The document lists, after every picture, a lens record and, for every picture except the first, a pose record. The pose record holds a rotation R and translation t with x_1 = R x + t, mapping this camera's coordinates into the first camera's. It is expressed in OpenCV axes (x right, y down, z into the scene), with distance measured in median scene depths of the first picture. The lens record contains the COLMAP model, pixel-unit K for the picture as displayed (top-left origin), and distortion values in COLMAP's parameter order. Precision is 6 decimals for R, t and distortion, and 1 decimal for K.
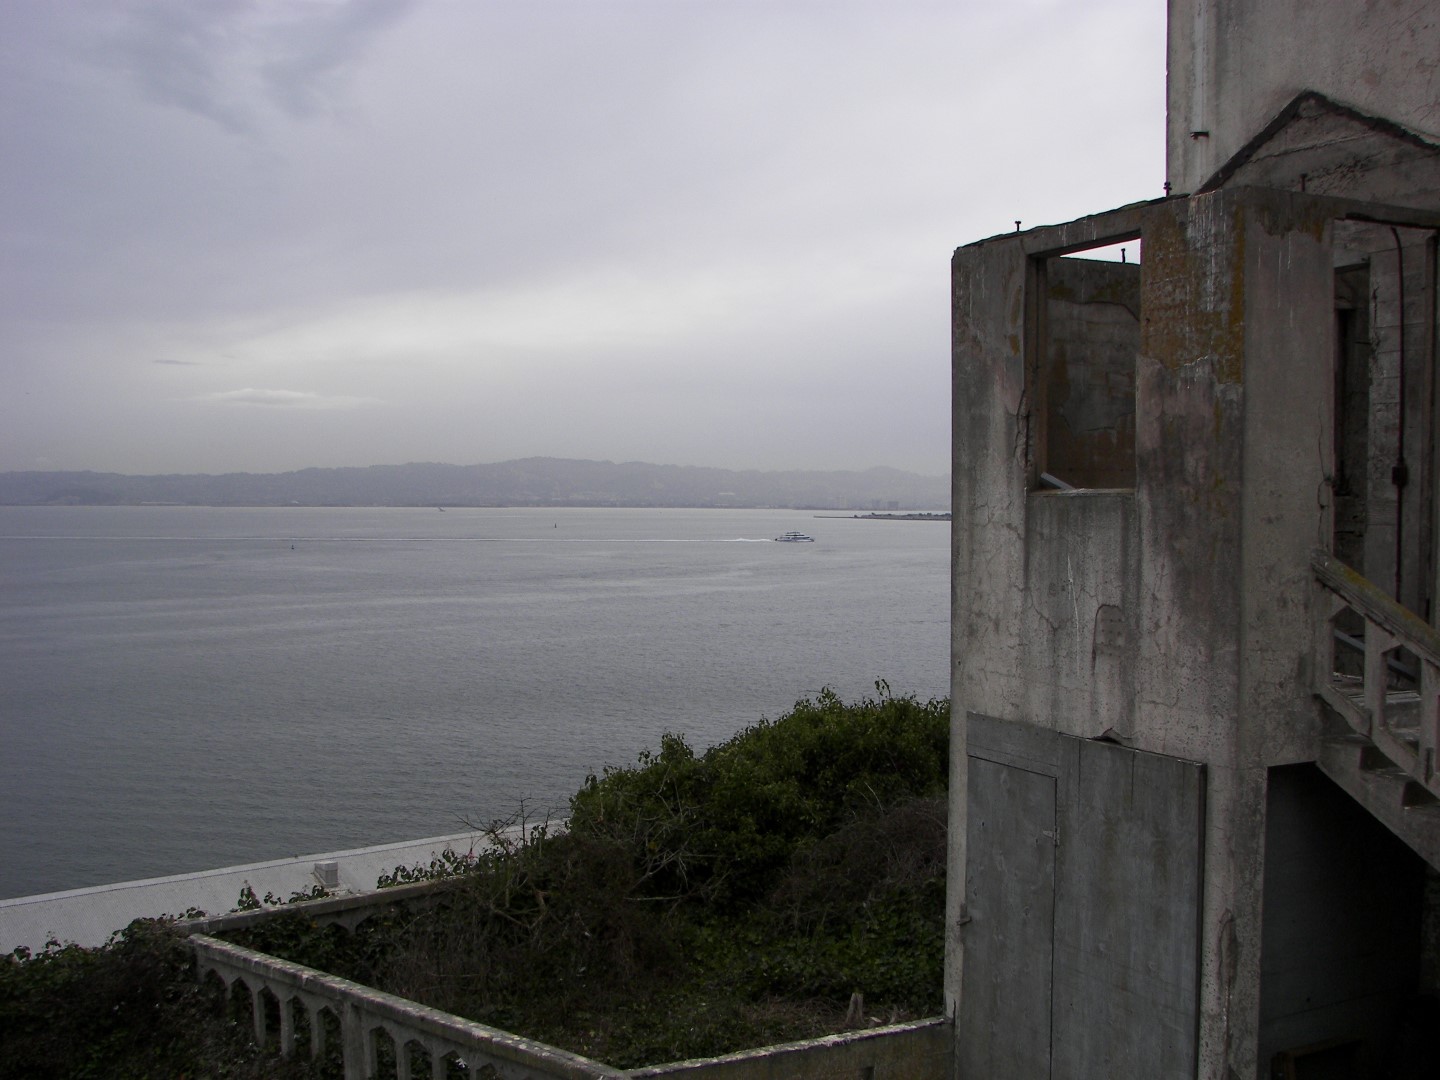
lens RADIAL K [[1487.3, 0, 707.5], [0, 1487.3, 552.7], [0, 0, 1]] dist [-0.109427, 0.000000]
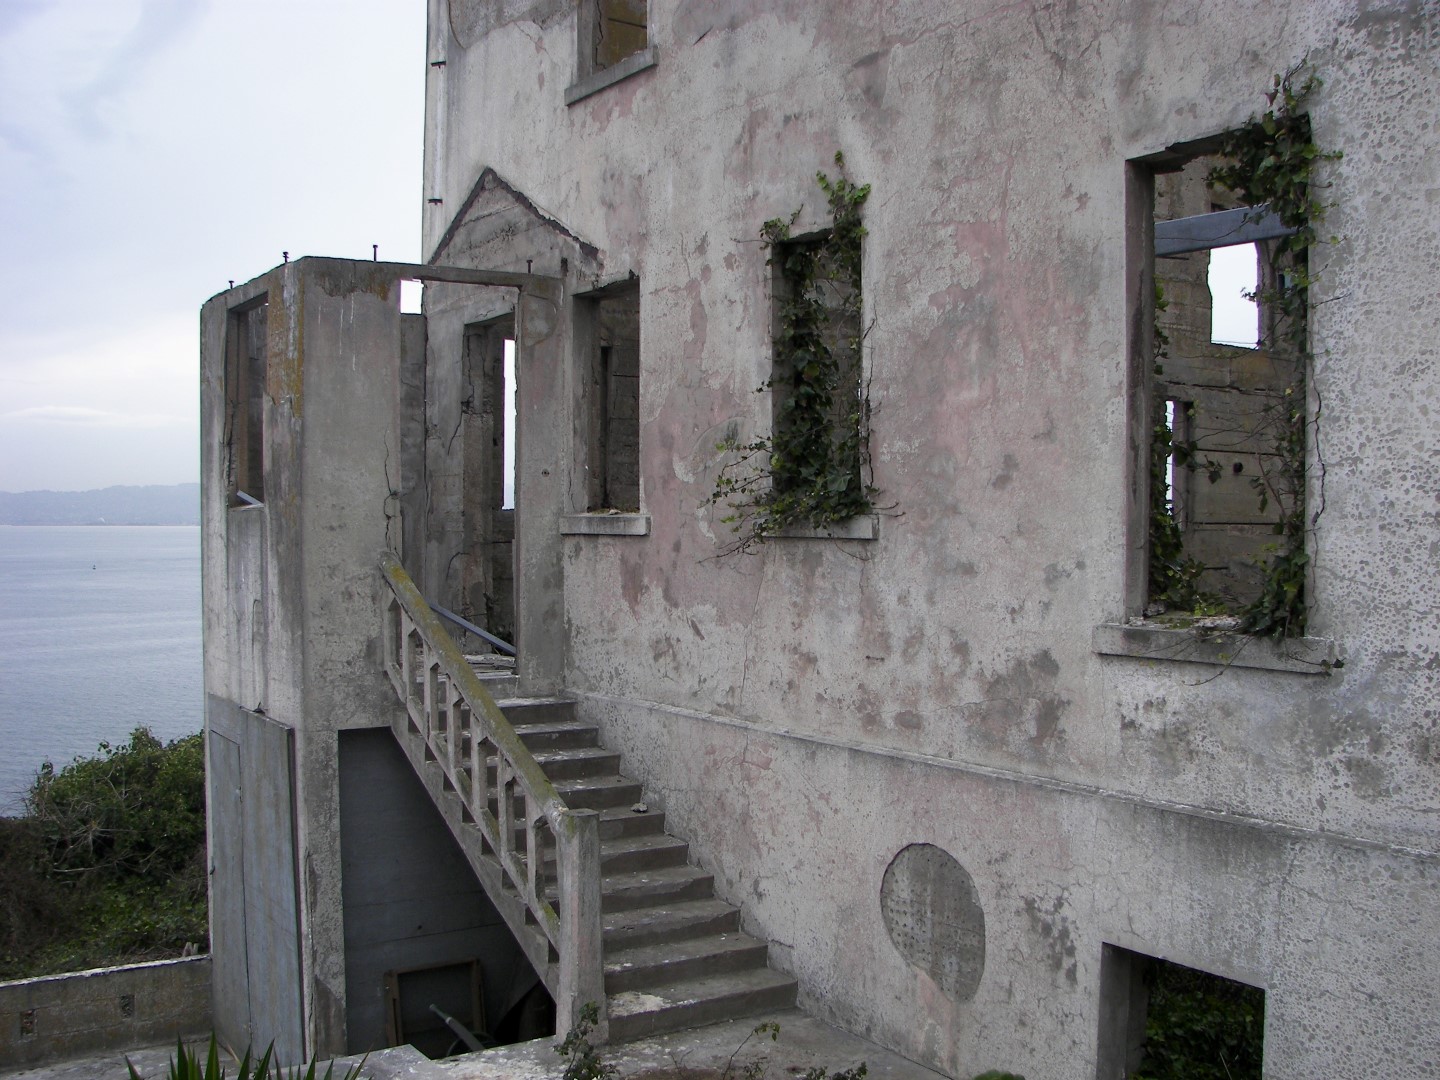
lens RADIAL K [[1487.3, 0, 724.2], [0, 1487.3, 550.8], [0, 0, 1]] dist [-0.109427, 0.000000]
pose [[0.993310, -0.007179, 0.115253, 0.552856], [0.008602, 0.999893, -0.011856, 0.013794], [-0.115155, 0.012768, 0.993265, -0.260946]]
